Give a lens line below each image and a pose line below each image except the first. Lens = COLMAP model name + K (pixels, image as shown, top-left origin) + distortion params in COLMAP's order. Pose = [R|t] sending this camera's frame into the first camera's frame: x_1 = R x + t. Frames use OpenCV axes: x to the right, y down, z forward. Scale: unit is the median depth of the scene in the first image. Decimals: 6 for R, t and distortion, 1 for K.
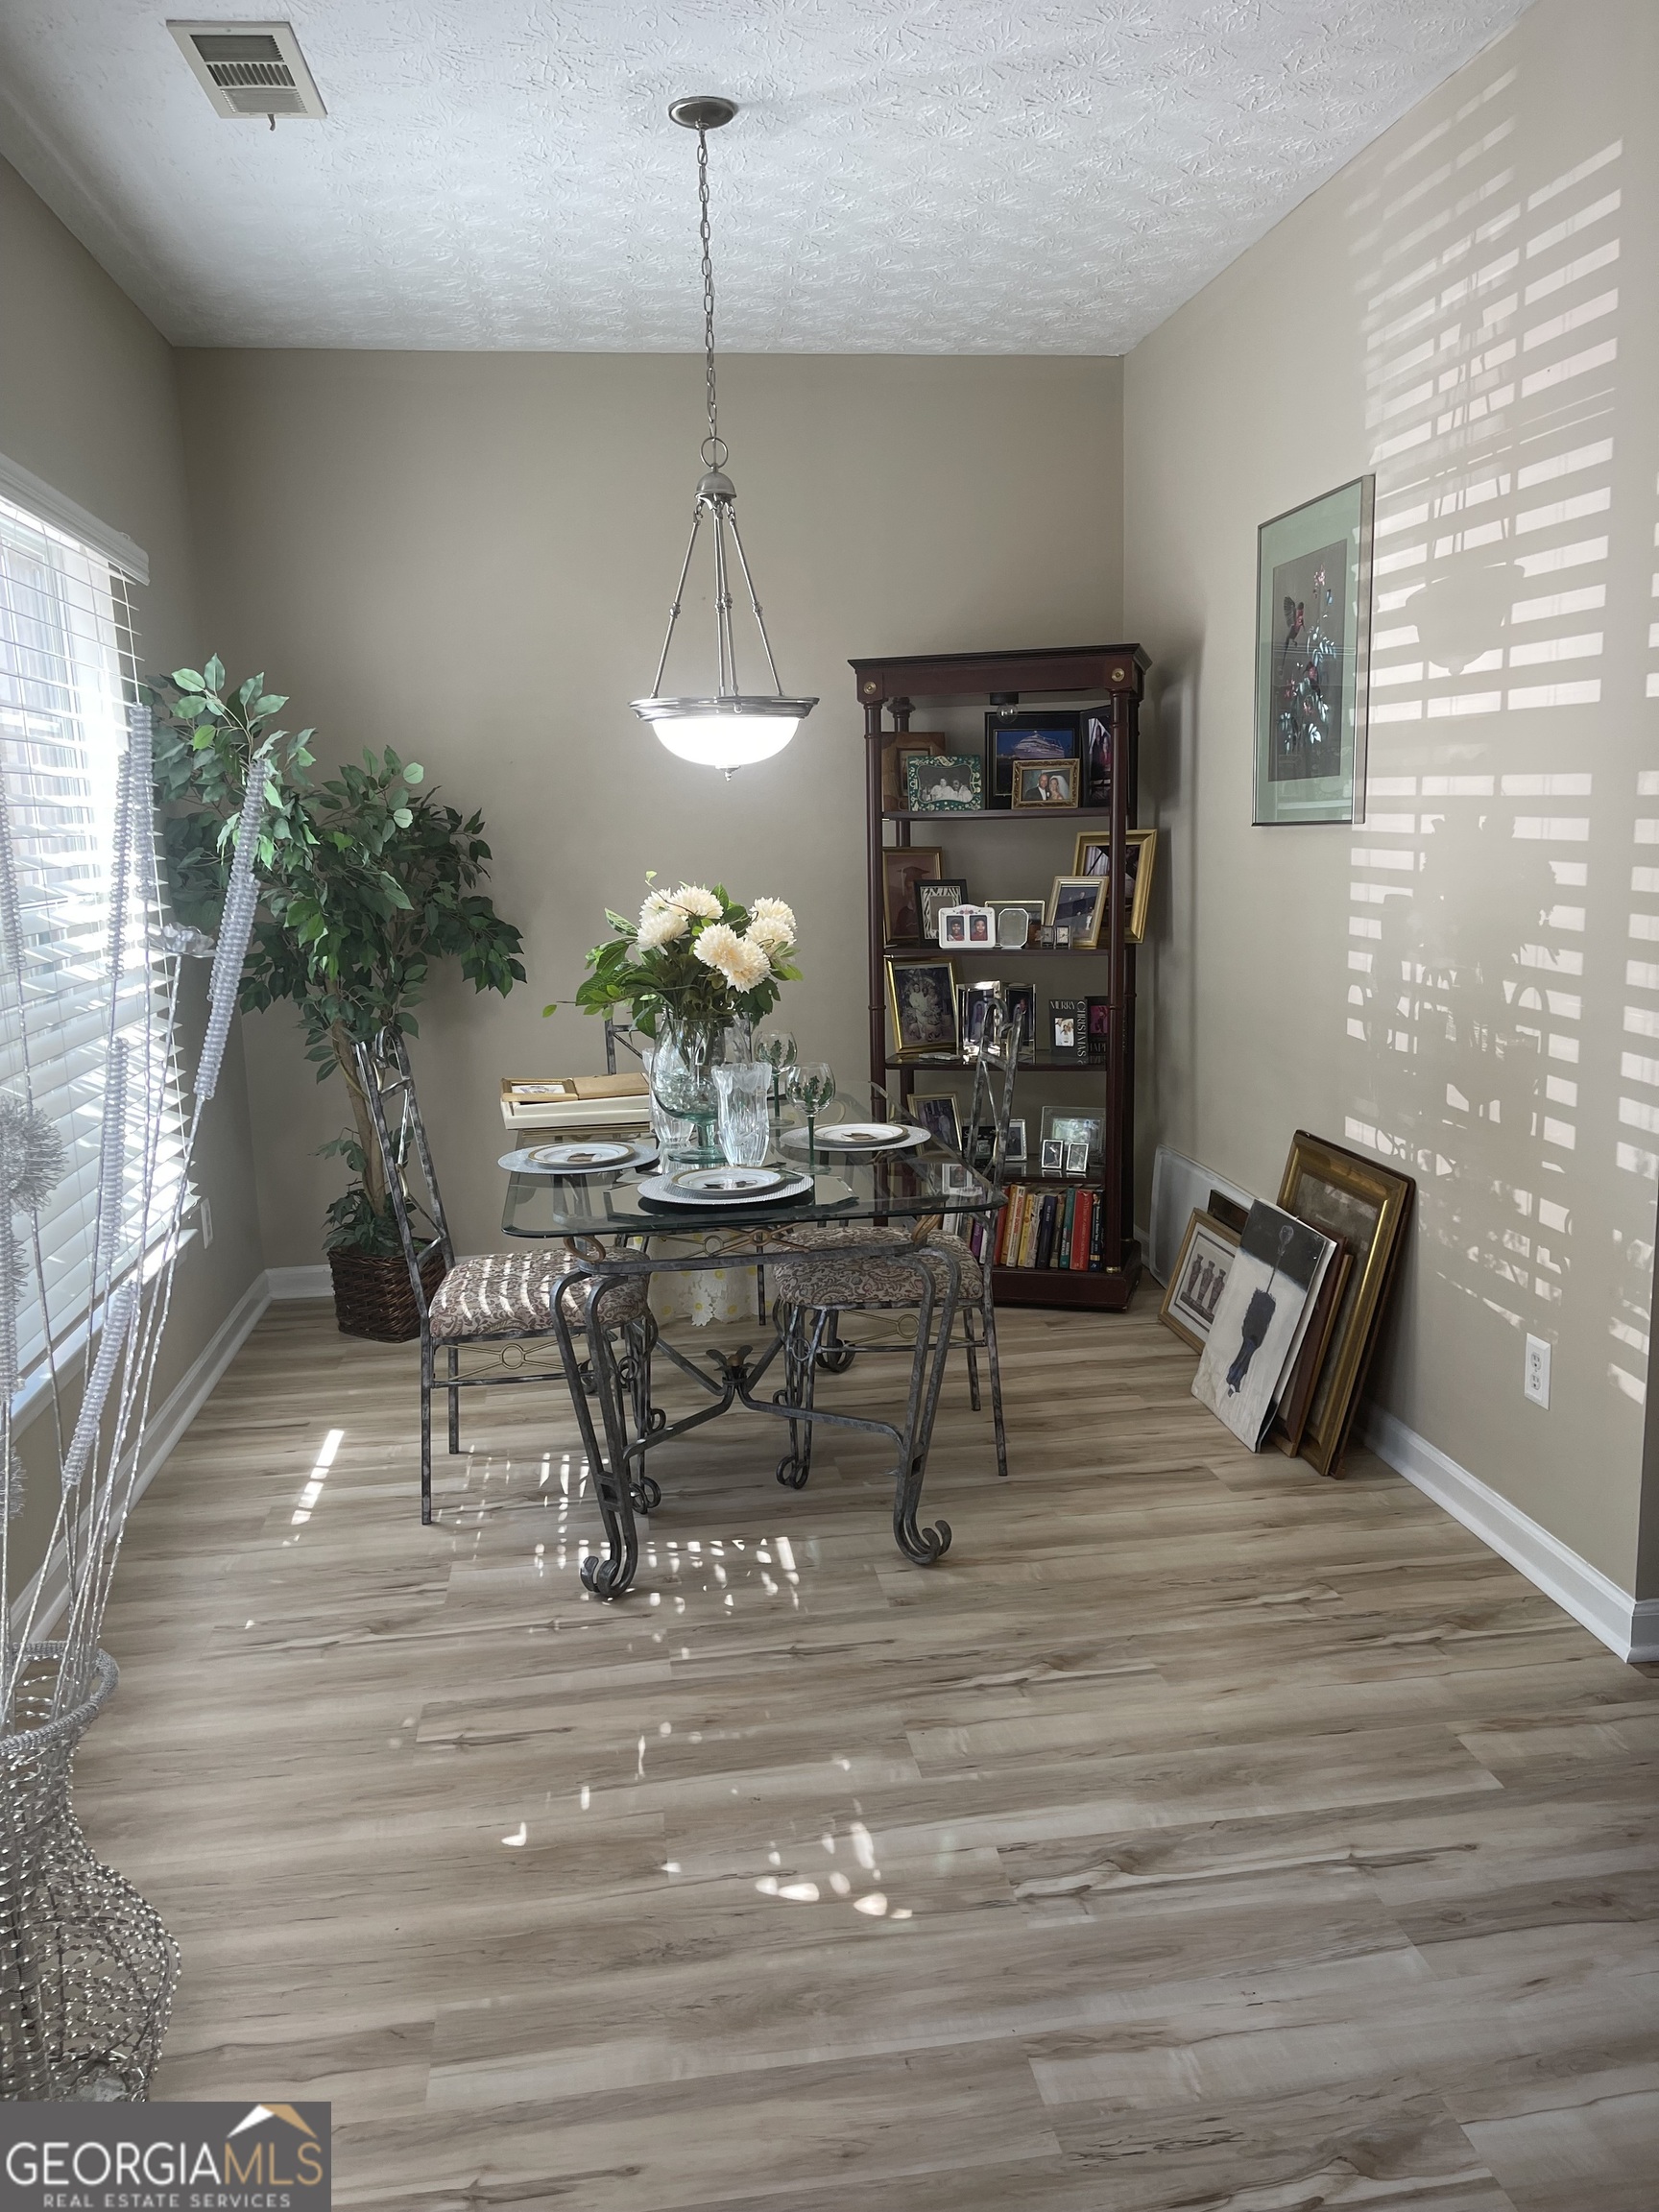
lens RADIAL K [[1665.0, 0, 842.7], [0, 1665.0, 1122.2], [0, 0, 1]] dist [0.056715, -0.072963]
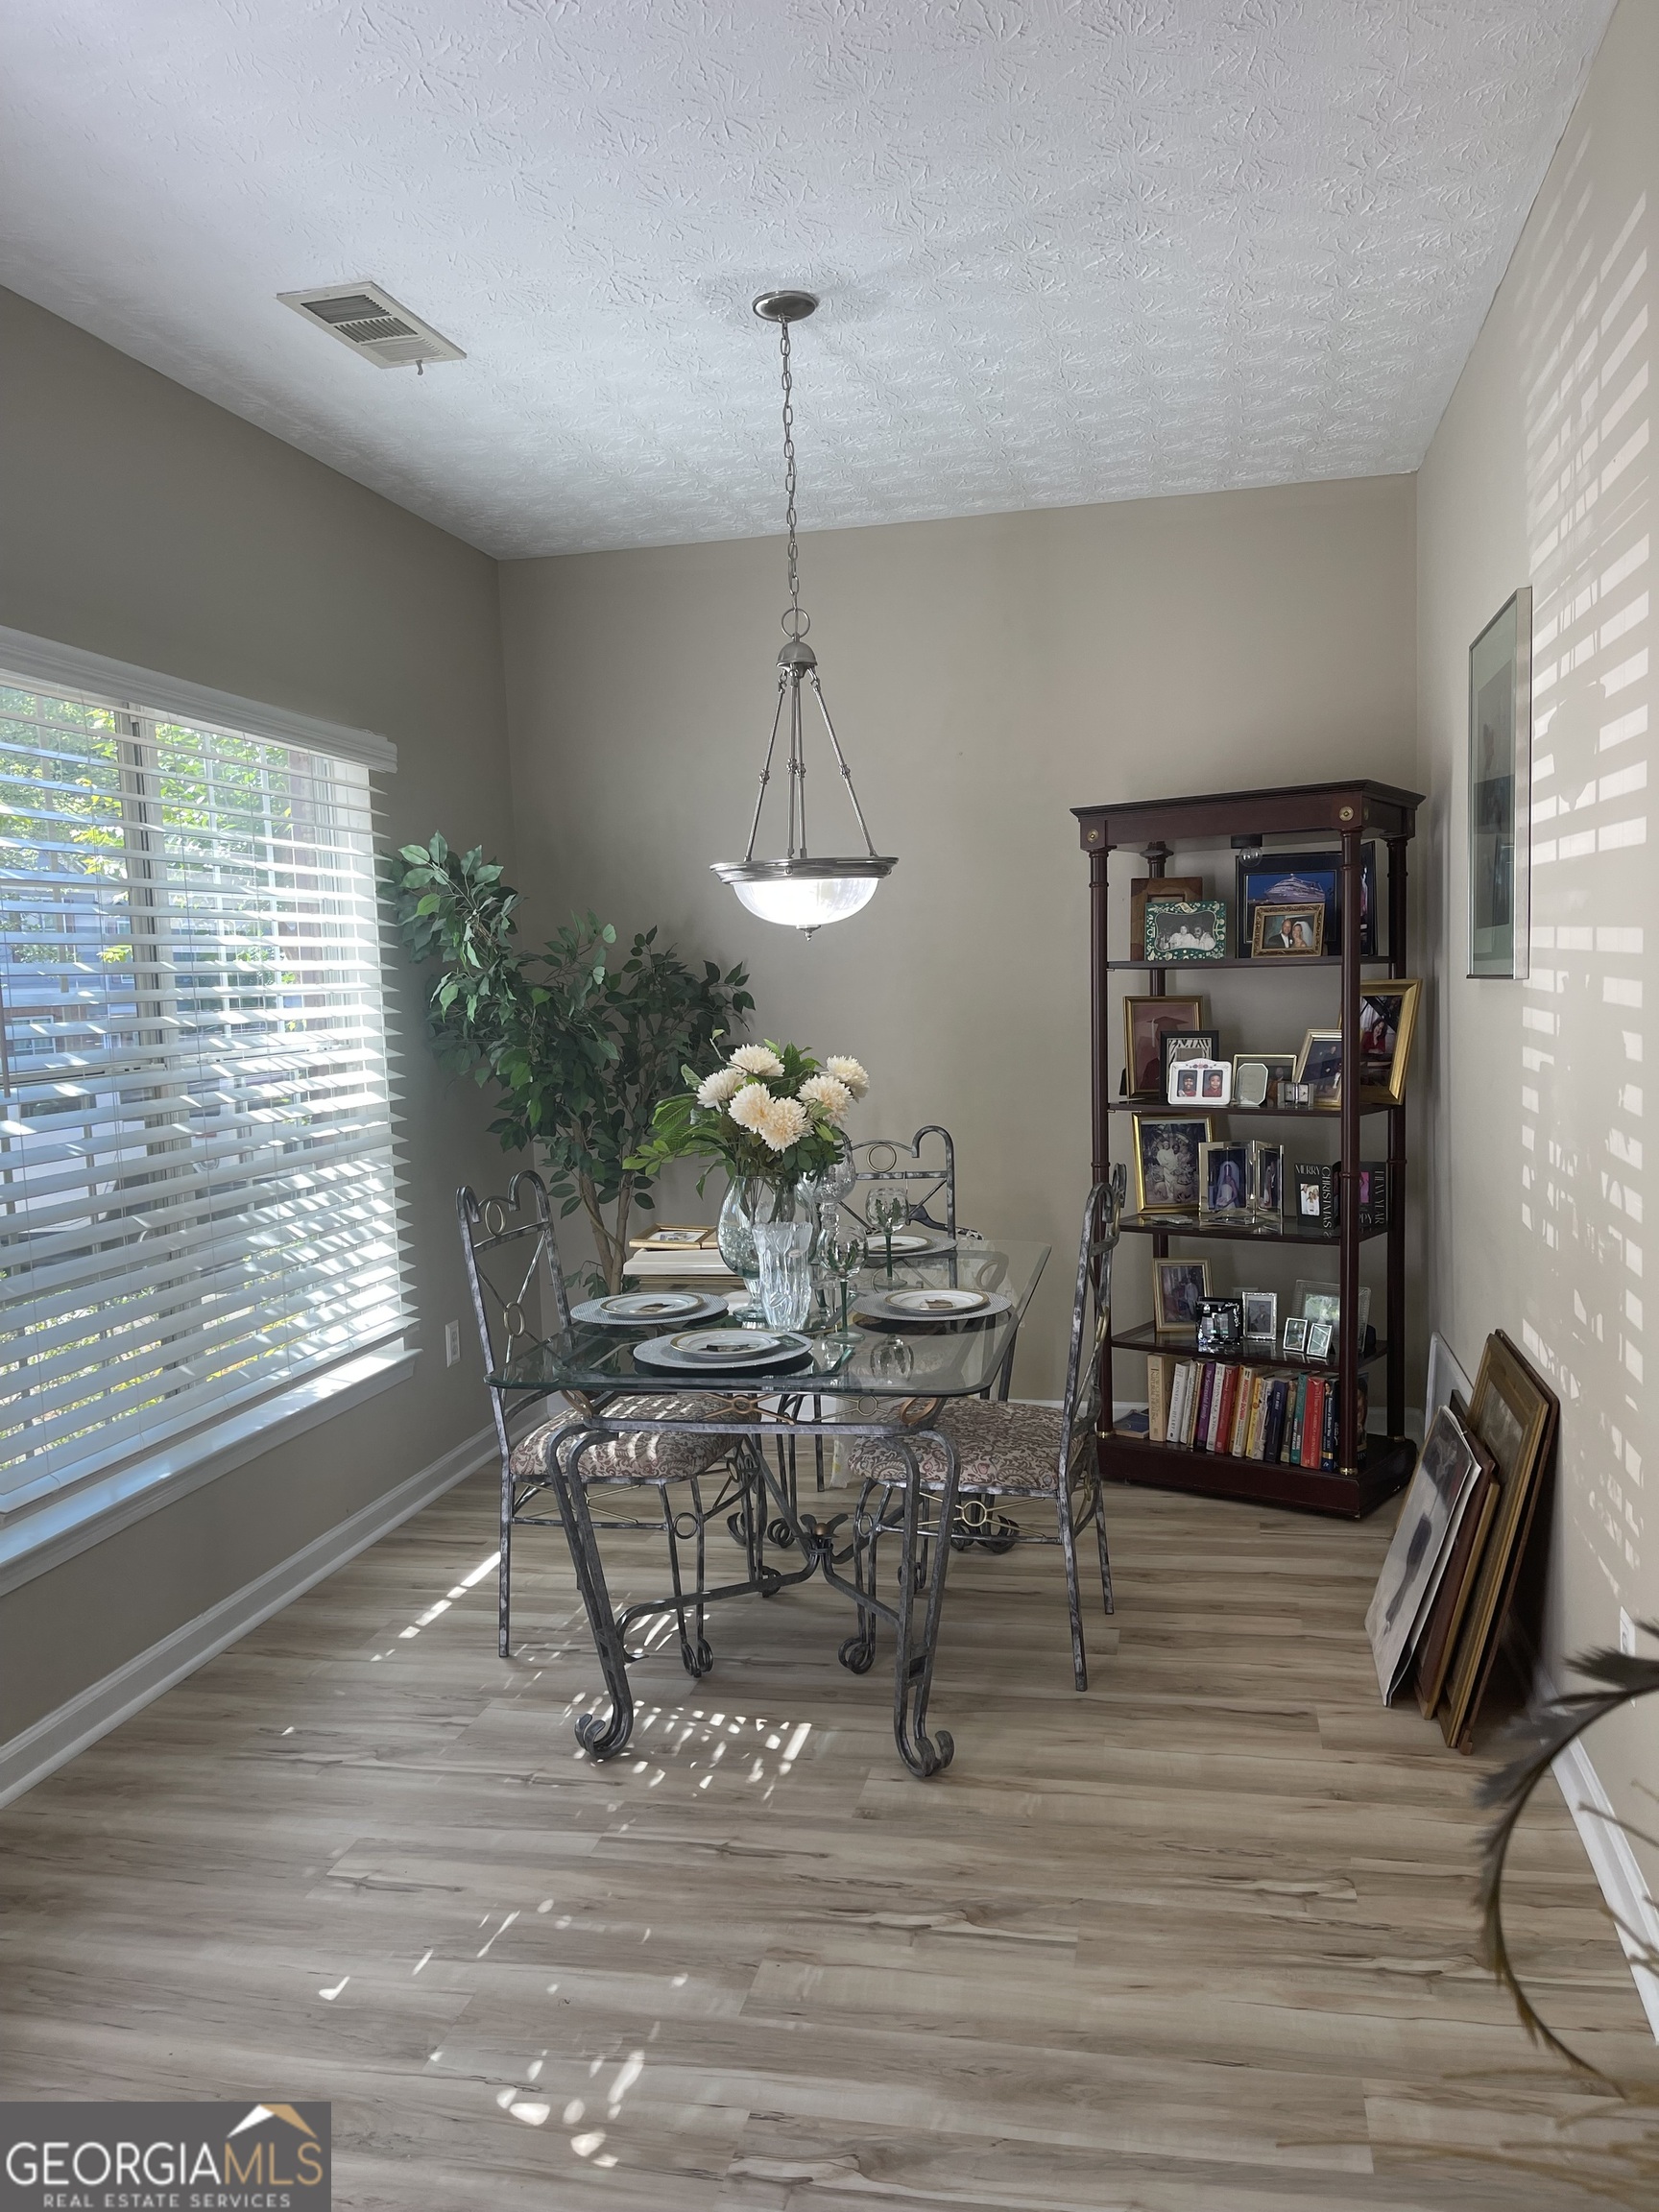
lens RADIAL K [[1665.0, 0, 818.4], [0, 1665.0, 1120.6], [0, 0, 1]] dist [0.056715, -0.072963]
pose [[0.936864, 0.026254, -0.348708, 0.279489], [-0.054022, 0.996073, -0.070146, -0.026114], [0.345497, 0.084555, 0.934603, 0.075140]]
